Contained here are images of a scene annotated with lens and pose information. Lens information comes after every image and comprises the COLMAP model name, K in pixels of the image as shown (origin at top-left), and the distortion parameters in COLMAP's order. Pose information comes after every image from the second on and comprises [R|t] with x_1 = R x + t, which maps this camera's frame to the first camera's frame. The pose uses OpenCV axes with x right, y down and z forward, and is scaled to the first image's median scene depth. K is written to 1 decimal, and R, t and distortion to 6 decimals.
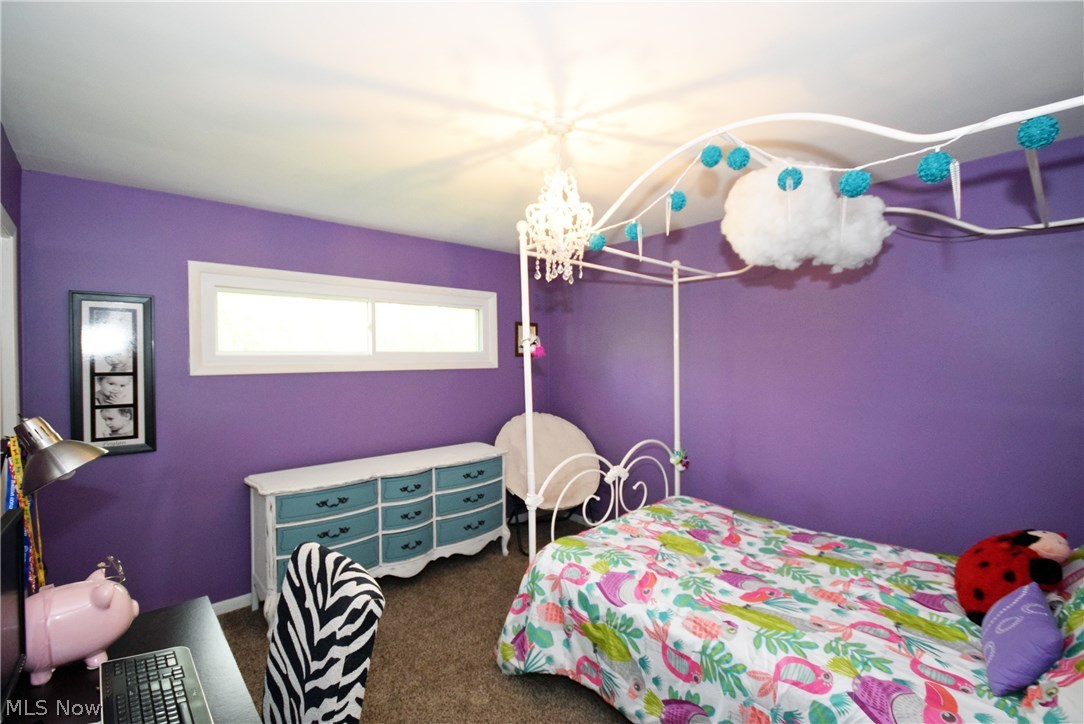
lens RADIAL K [[475.1, 0, 542.7], [0, 475.1, 363.3], [0, 0, 1]] dist [0.000762, -0.009536]
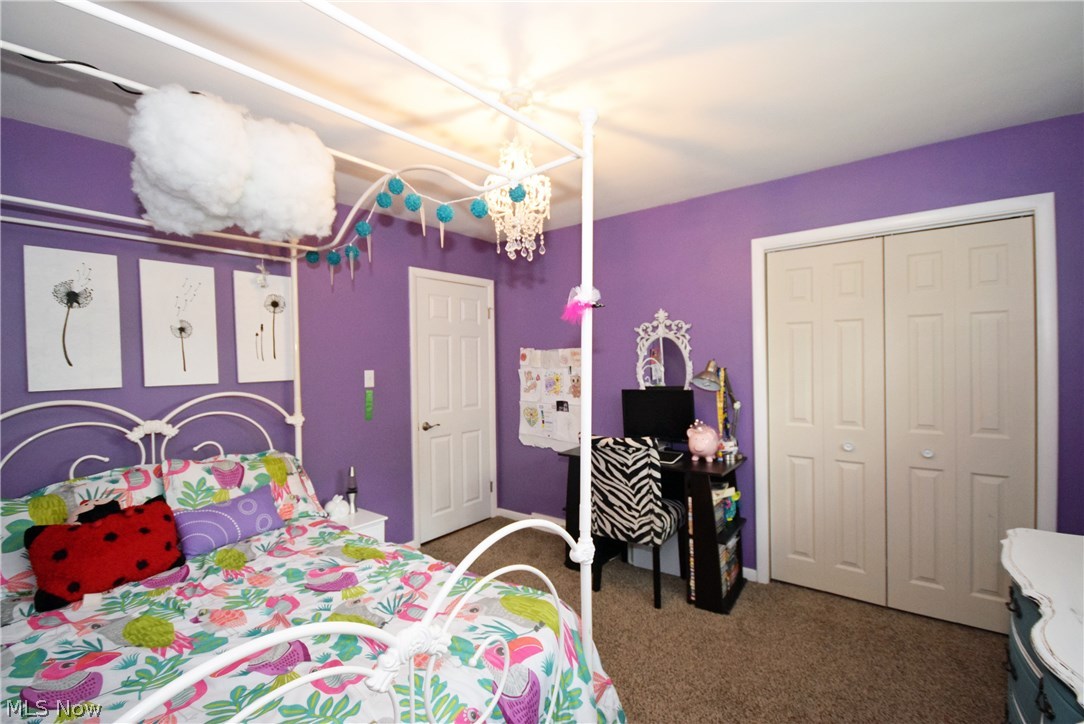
lens RADIAL K [[475.1, 0, 552.0], [0, 475.1, 358.4], [0, 0, 1]] dist [0.000762, -0.009536]
pose [[-0.981895, 0.034173, -0.186319, 0.160391], [0.031840, 0.999373, 0.015499, 0.030069], [0.186732, 0.009286, -0.982367, 1.938535]]
